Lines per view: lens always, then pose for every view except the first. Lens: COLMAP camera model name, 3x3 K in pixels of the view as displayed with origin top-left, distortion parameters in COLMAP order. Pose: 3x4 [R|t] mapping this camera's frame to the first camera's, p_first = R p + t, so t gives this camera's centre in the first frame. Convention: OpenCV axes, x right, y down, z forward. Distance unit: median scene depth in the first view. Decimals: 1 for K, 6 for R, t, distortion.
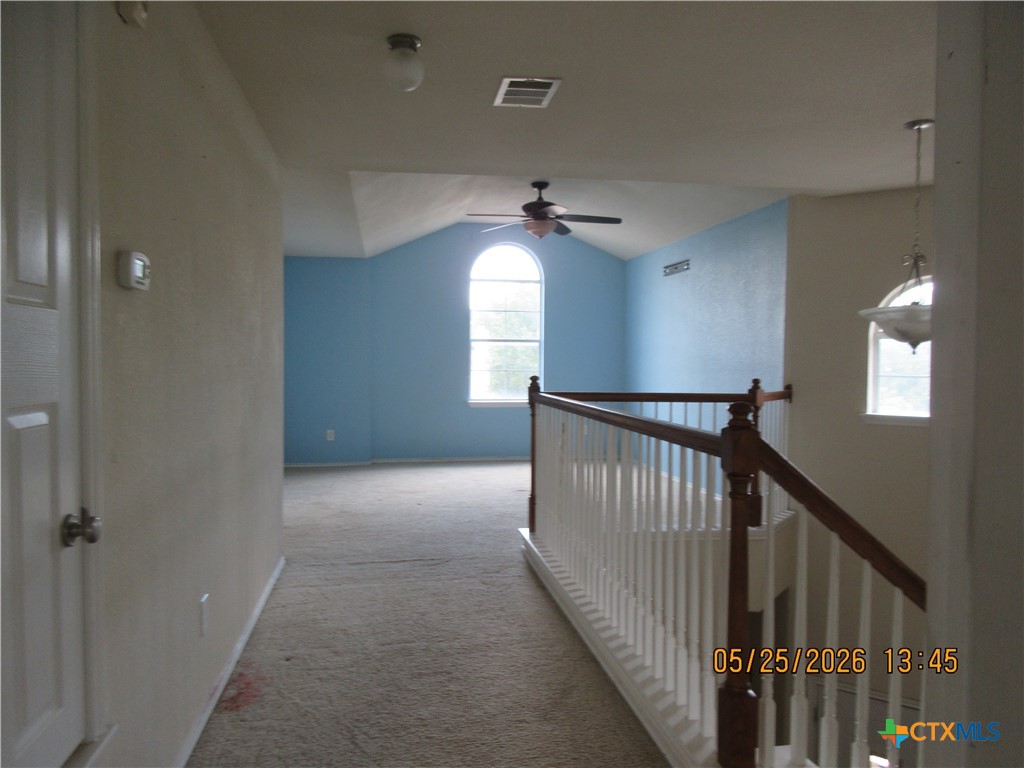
lens RADIAL K [[752.9, 0, 512.1], [0, 752.9, 384.0], [0, 0, 1]] dist [-0.004002, 0.001262]
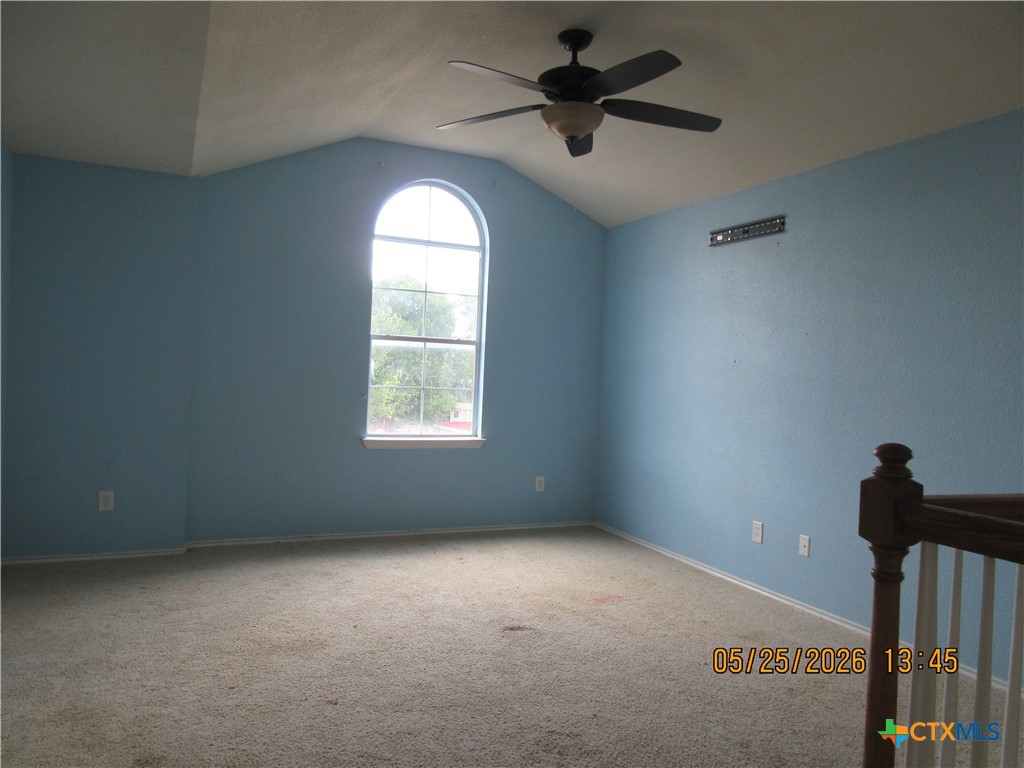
lens RADIAL K [[752.9, 0, 511.4], [0, 752.9, 384.0], [0, 0, 1]] dist [-0.004002, 0.001262]
pose [[0.965146, 0.031677, 0.259786, -0.105406], [-0.028278, 0.999459, -0.016812, -0.013741], [-0.260178, 0.008880, 0.965520, 0.410021]]
